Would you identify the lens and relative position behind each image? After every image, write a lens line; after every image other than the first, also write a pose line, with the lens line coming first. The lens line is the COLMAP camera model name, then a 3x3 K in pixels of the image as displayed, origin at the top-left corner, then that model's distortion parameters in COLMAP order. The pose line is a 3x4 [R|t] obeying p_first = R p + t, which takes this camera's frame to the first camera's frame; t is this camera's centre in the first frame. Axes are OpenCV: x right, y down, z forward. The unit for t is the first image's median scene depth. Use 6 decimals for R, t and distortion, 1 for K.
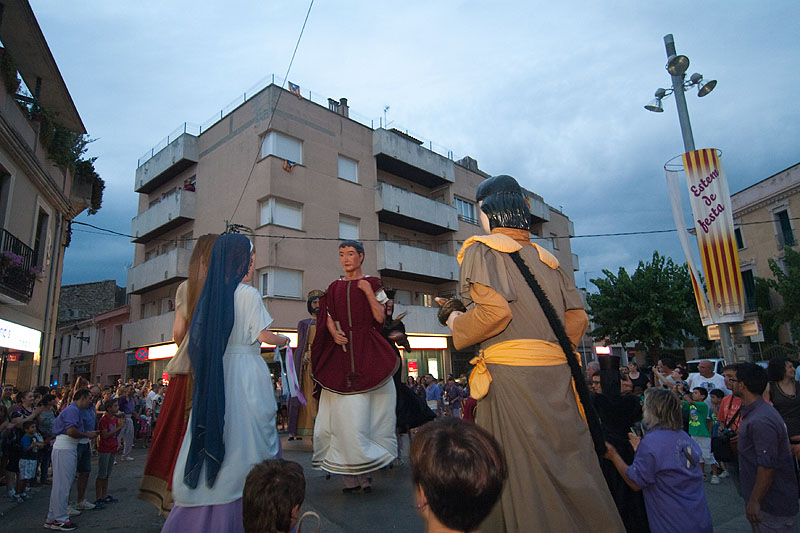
lens RADIAL K [[472.4, 0, 401.6], [0, 472.4, 266.5], [0, 0, 1]] dist [-0.003606, -0.013115]
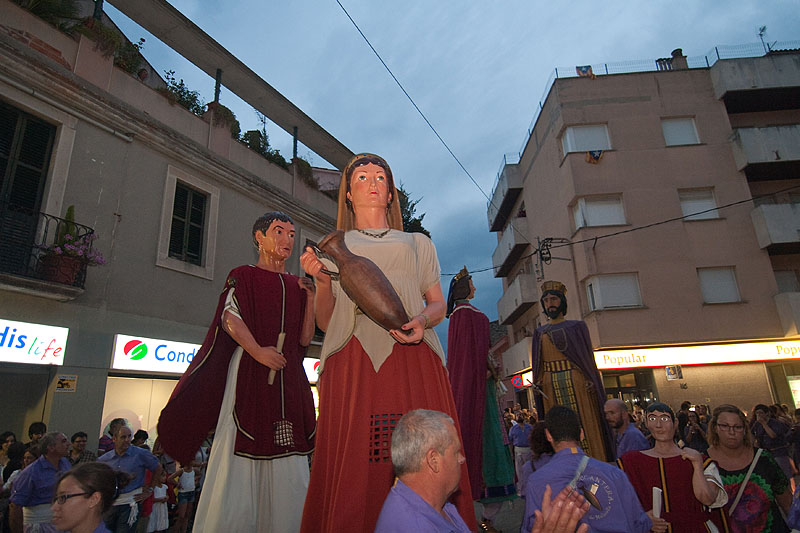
lens RADIAL K [[472.4, 0, 401.6], [0, 472.4, 266.5], [0, 0, 1]] dist [-0.003606, -0.013115]
pose [[0.641076, -0.213320, -0.737236, 0.111410], [0.180484, 0.975560, -0.125336, 0.024005], [0.745954, -0.052710, 0.663909, 0.130151]]
